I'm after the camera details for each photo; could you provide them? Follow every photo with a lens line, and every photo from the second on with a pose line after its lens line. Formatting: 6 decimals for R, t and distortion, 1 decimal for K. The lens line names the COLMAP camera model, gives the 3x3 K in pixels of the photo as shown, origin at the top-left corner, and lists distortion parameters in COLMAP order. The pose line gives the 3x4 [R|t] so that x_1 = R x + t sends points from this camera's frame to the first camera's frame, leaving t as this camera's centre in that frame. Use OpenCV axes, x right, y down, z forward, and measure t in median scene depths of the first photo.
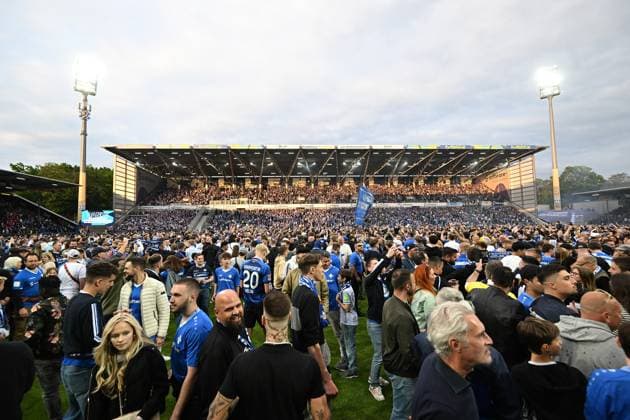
lens RADIAL K [[287.5, 0, 324.0], [0, 287.5, 213.8], [0, 0, 1]] dist [-0.004769, -0.001662]
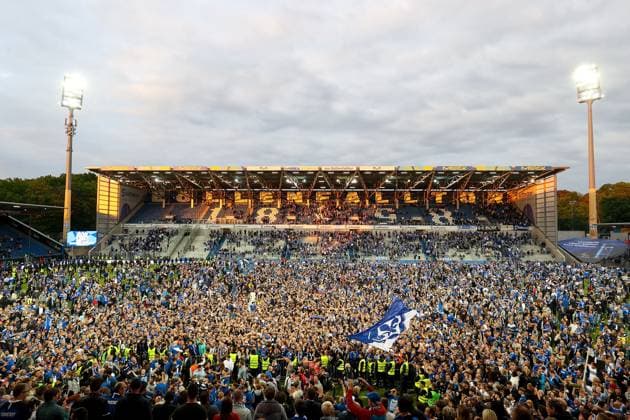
lens RADIAL K [[385.1, 0, 322.6], [0, 385.1, 220.3], [0, 0, 1]] dist [-0.020852, -0.000063]
pose [[0.994440, 0.018633, -0.103640, 0.155895], [-0.017561, 0.999783, 0.011242, -0.067269], [0.103827, -0.009360, 0.994551, -0.202798]]
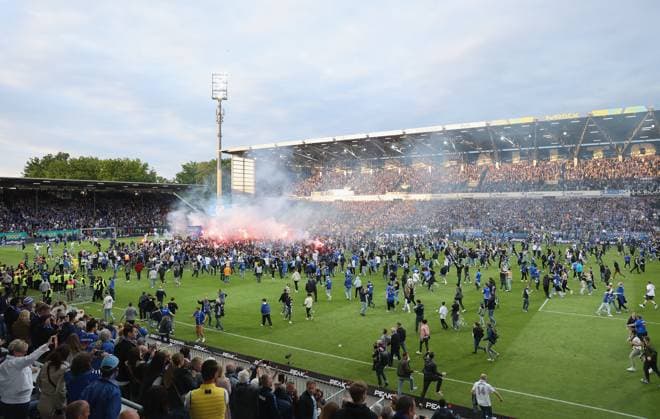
lens RADIAL K [[441.3, 0, 330.5], [0, 441.3, 202.8], [0, 0, 1]] dist [-0.084139, 0.014750]
pose [[0.800125, 0.006650, -0.599797, 0.556244], [0.021610, 0.998970, 0.039903, -0.069319], [0.599444, -0.044889, 0.799157, -0.143749]]
